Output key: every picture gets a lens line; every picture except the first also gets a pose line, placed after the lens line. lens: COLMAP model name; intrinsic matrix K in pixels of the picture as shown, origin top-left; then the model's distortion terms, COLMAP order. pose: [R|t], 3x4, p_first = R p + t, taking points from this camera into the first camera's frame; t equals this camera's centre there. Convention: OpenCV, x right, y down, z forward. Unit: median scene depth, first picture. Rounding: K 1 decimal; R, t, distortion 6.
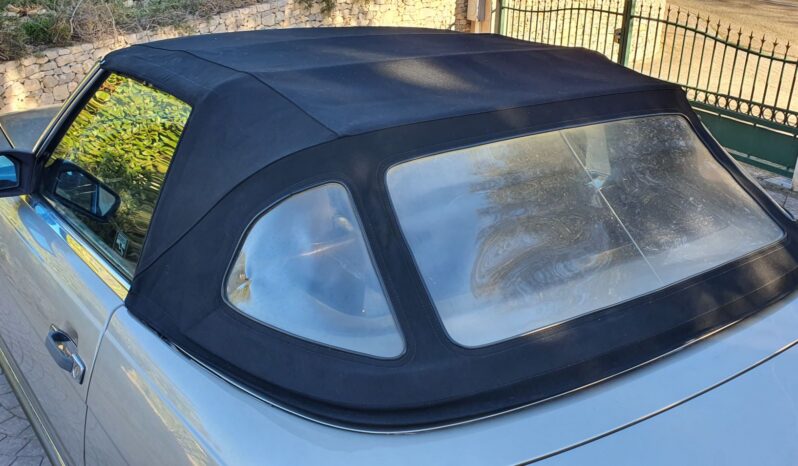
lens RADIAL K [[784.1, 0, 409.0], [0, 784.1, 235.3], [0, 0, 1]] dist [0.089398, -0.186812]
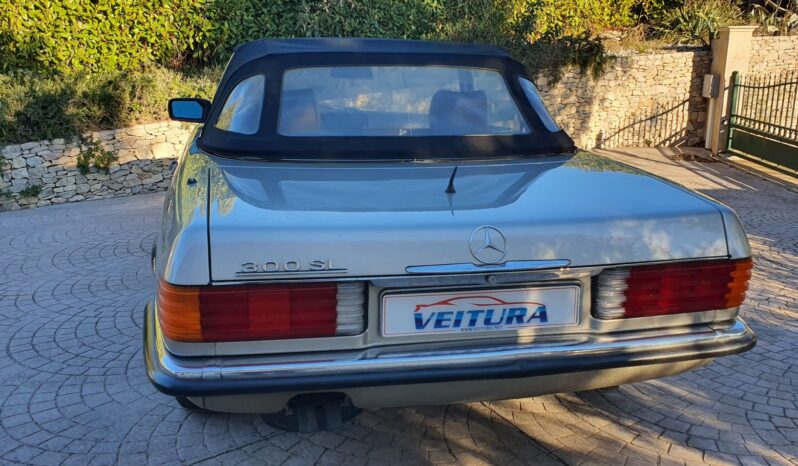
lens RADIAL K [[797.6, 0, 399.0], [0, 797.6, 233.0], [0, 0, 1]] dist [0.093170, -0.200109]
pose [[0.903778, 0.083339, -0.419810, 0.219368], [-0.139480, 0.984663, -0.104805, 0.098125], [0.404637, 0.153276, 0.901541, -0.145898]]
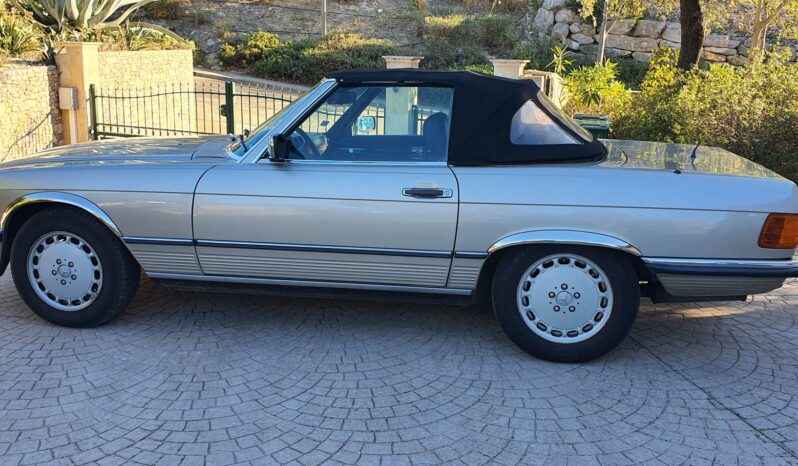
lens RADIAL K [[784.1, 0, 409.0], [0, 784.1, 235.3], [0, 0, 1]] dist [0.089398, -0.186812]
pose [[0.730809, -0.161749, 0.663140, -0.416411], [0.245420, 0.968815, -0.034157, 0.068972], [-0.636935, 0.187710, 0.747715, -0.132718]]
